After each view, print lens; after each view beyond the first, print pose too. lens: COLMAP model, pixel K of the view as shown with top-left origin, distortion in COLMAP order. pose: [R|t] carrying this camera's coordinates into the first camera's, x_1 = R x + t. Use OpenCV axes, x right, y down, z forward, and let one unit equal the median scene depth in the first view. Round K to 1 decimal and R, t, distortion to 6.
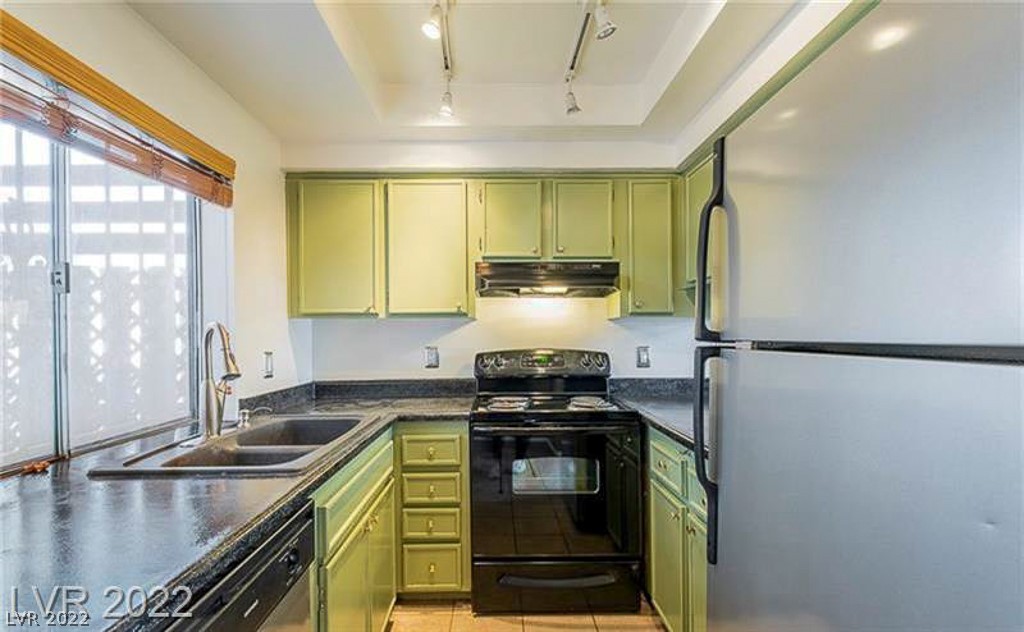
lens RADIAL K [[450.8, 0, 510.2], [0, 450.8, 332.5], [0, 0, 1]] dist [0.004634, -0.000163]
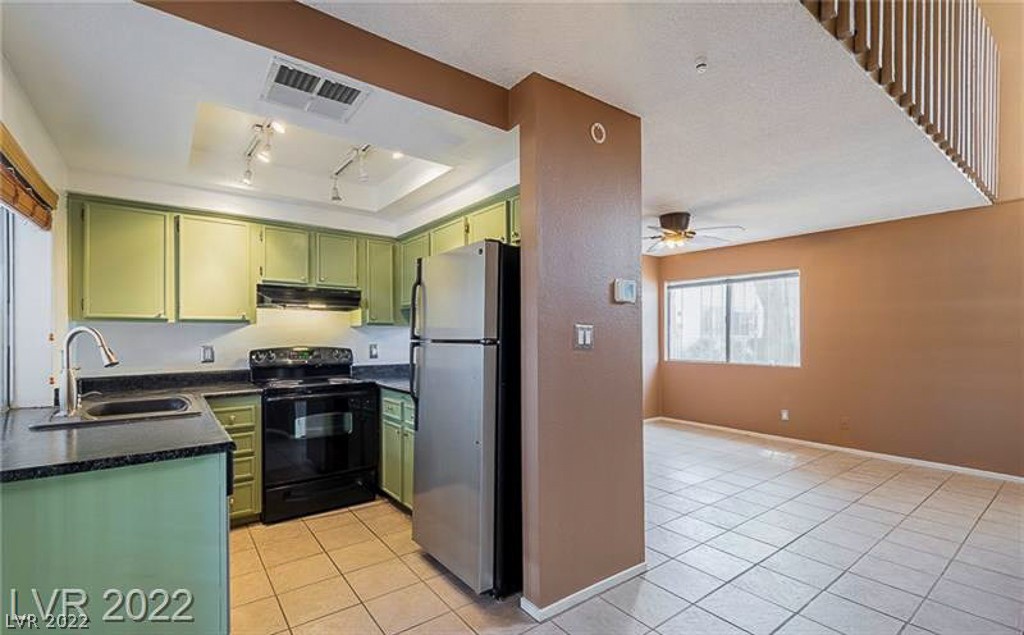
lens RADIAL K [[448.4, 0, 504.0], [0, 448.4, 340.4], [0, 0, 1]] dist [-0.000592, -0.005872]
pose [[0.813175, -0.000816, 0.582019, -0.262360], [-0.006777, 0.999918, 0.010870, -0.002742], [-0.581980, -0.012784, 0.813102, -0.563875]]
